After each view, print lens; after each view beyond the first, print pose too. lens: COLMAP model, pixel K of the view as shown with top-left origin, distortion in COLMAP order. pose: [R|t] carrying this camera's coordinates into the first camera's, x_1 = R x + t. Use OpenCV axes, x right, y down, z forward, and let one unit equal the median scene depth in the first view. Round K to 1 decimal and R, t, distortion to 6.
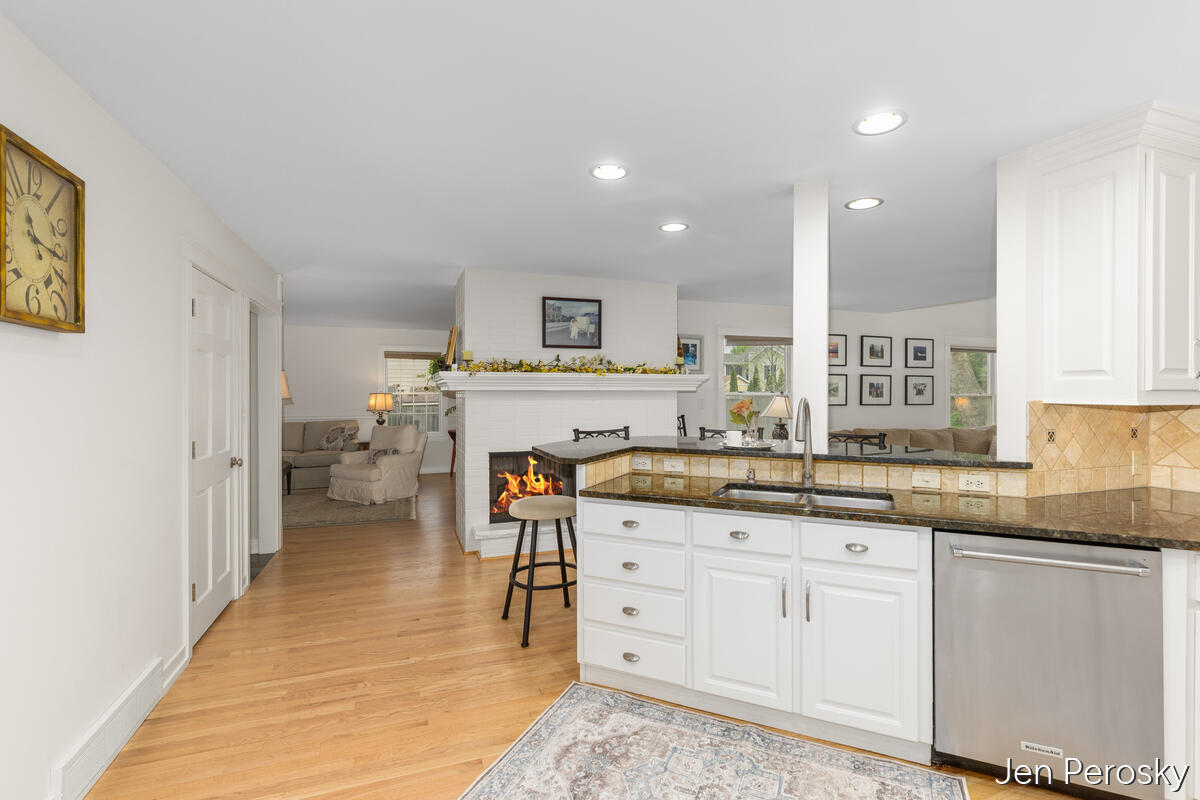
lens RADIAL K [[555.5, 0, 612.0], [0, 555.5, 394.9], [0, 0, 1]] dist [-0.000104, 0.000058]
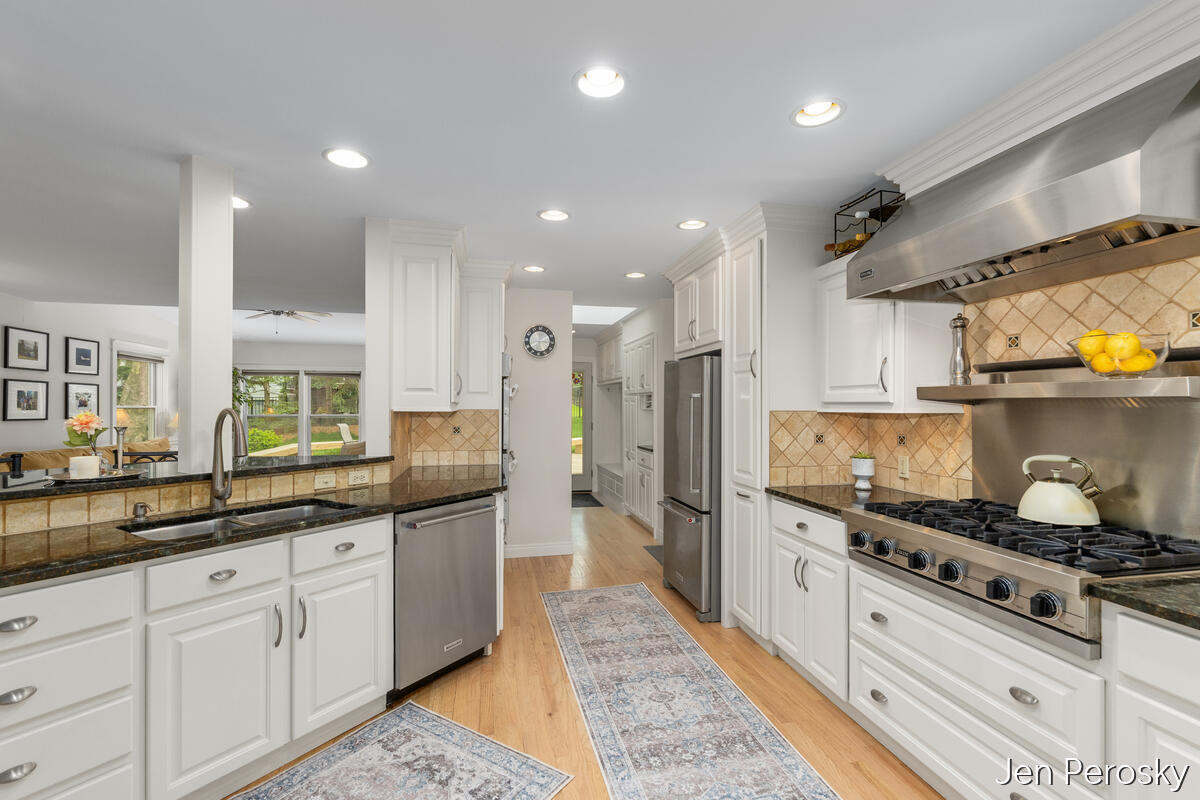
lens RADIAL K [[541.6, 0, 617.5], [0, 541.6, 402.2], [0, 0, 1]] dist [0.001521, 0.000197]
pose [[0.121631, 0.005833, 0.992558, -0.429566], [0.002901, 0.999976, -0.006233, 0.002228], [-0.992571, 0.003638, 0.121611, 0.274926]]
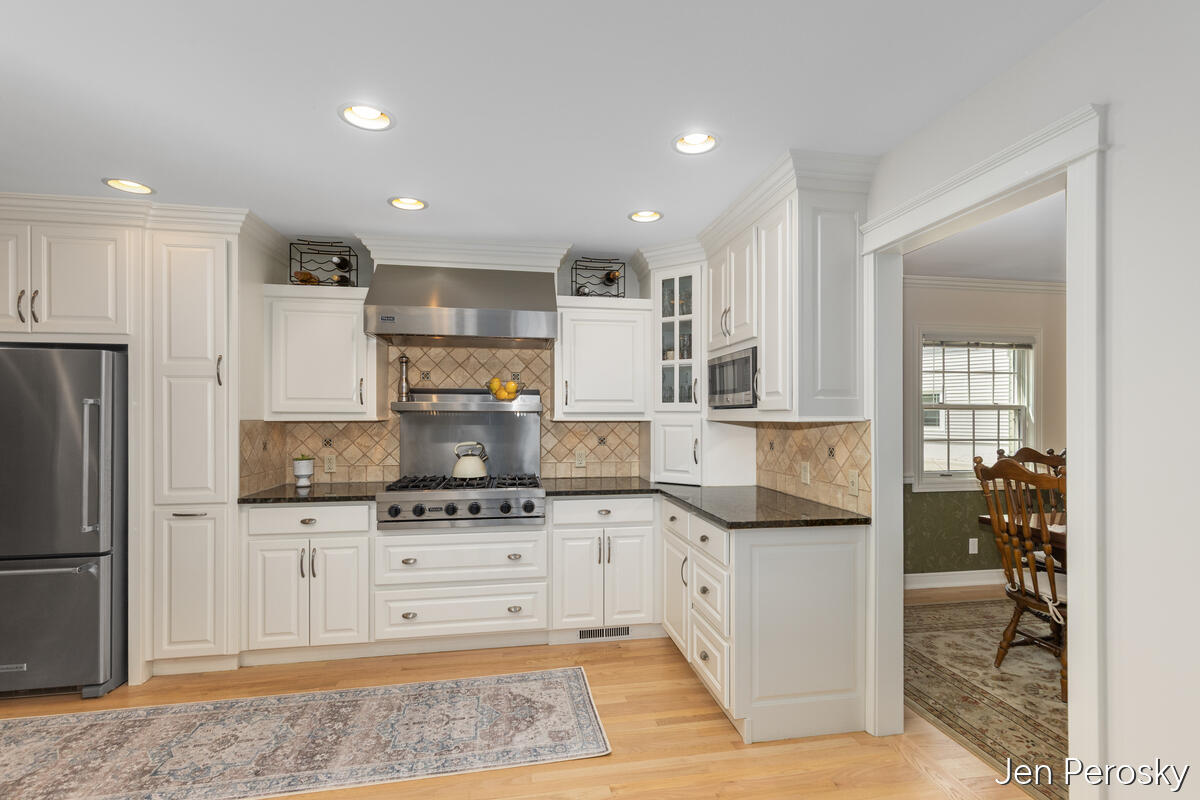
lens RADIAL K [[547.6, 0, 601.1], [0, 547.6, 415.5], [0, 0, 1]] dist [0.001242, 0.000282]
pose [[-0.983582, -0.001252, 0.180460, -0.202845], [-0.000229, 0.999984, 0.005690, -0.002222], [-0.180464, 0.005556, -0.983566, 1.059603]]
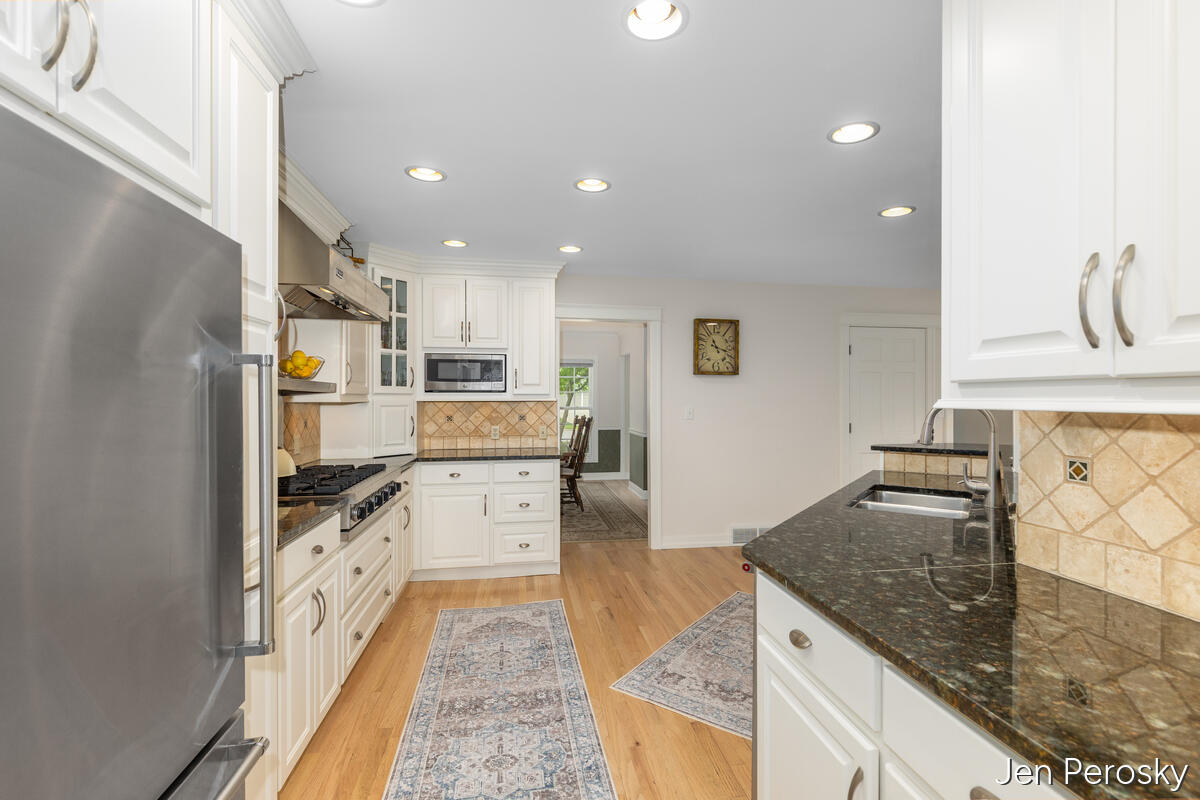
lens RADIAL K [[541.6, 0, 617.5], [0, 541.6, 402.2], [0, 0, 1]] dist [0.001521, 0.000197]
pose [[-0.173827, 0.005045, -0.984763, 1.264071], [-0.003319, 0.999978, 0.005709, 0.008270], [0.984771, 0.004261, -0.173807, 0.609238]]
